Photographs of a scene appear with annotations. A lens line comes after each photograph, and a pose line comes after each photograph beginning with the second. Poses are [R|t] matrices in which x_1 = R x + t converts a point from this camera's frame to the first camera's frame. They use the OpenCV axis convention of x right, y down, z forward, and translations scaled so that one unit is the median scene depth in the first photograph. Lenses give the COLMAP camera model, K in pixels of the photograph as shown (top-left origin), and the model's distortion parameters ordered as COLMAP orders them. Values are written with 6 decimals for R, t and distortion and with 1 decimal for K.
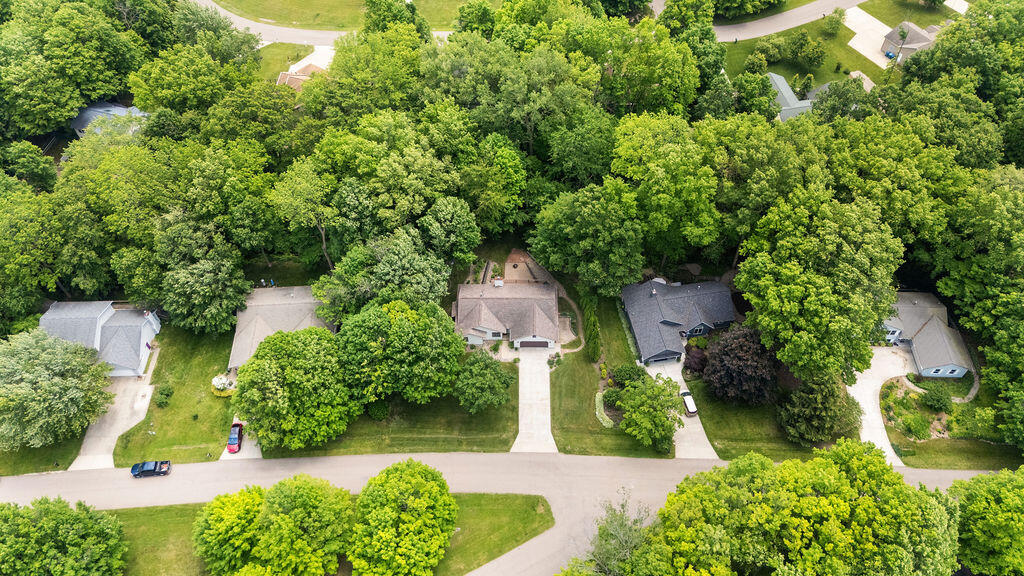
lens RADIAL K [[713.1, 0, 512.0], [0, 713.1, 288.0], [0, 0, 1]] dist [0.000166, -0.001104]
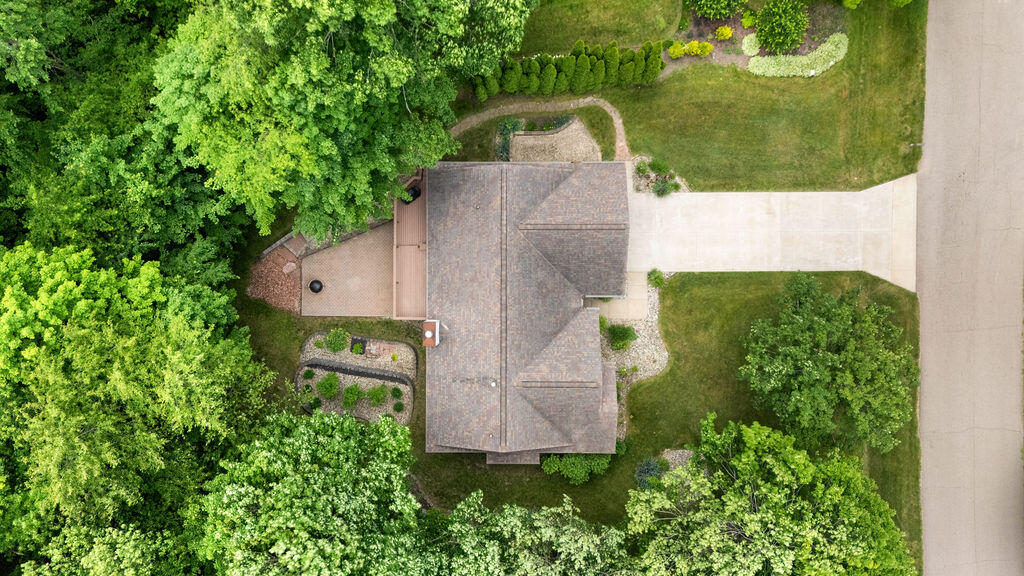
lens RADIAL K [[713.1, 0, 512.0], [0, 713.1, 288.0], [0, 0, 1]] dist [0.000166, -0.001104]
pose [[-0.015100, -0.999857, 0.007583, -0.000185], [0.808726, -0.007753, 0.588135, -0.188259], [-0.587992, 0.015013, 0.808728, 0.766979]]
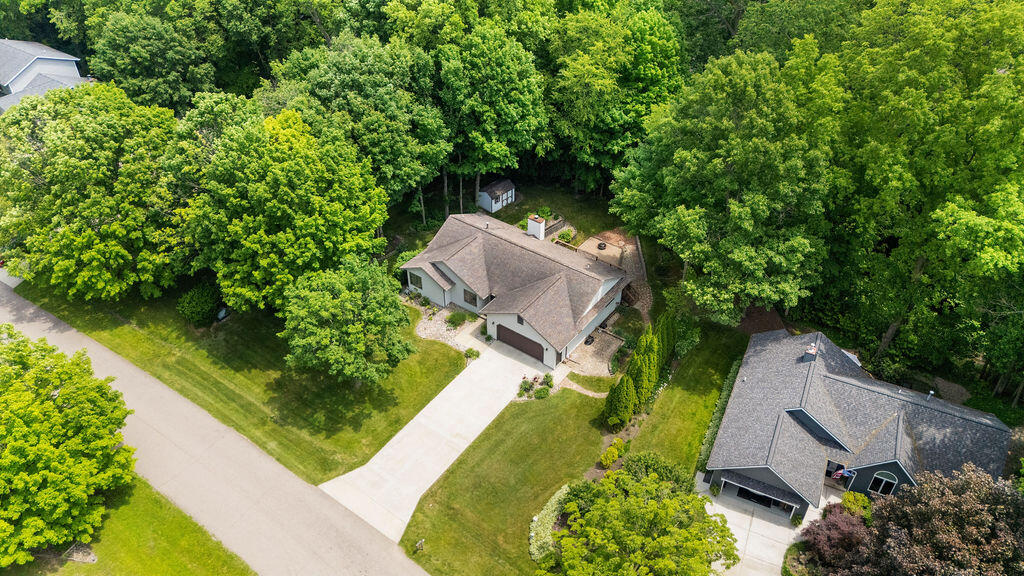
lens RADIAL K [[733.4, 0, 511.1], [0, 733.4, 294.8], [0, 0, 1]] dist [0.006637, -0.002166]
pose [[0.821585, 0.384526, -0.420878, 0.233860], [-0.464355, 0.879667, -0.102767, 0.109010], [0.330716, 0.279868, 0.901277, 0.561303]]
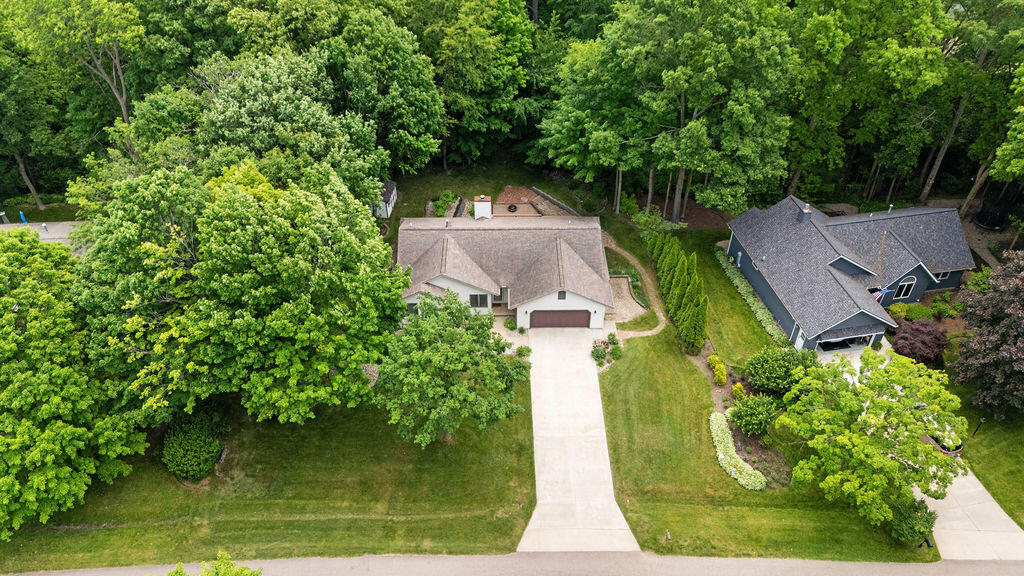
lens RADIAL K [[733.4, 0, 511.1], [0, 733.4, 294.8], [0, 0, 1]] dist [0.006637, -0.002166]
pose [[0.999405, -0.004335, 0.034210, -0.018004], [0.010620, 0.982540, -0.185747, 0.158554], [-0.032807, 0.186000, 0.982002, 0.553095]]
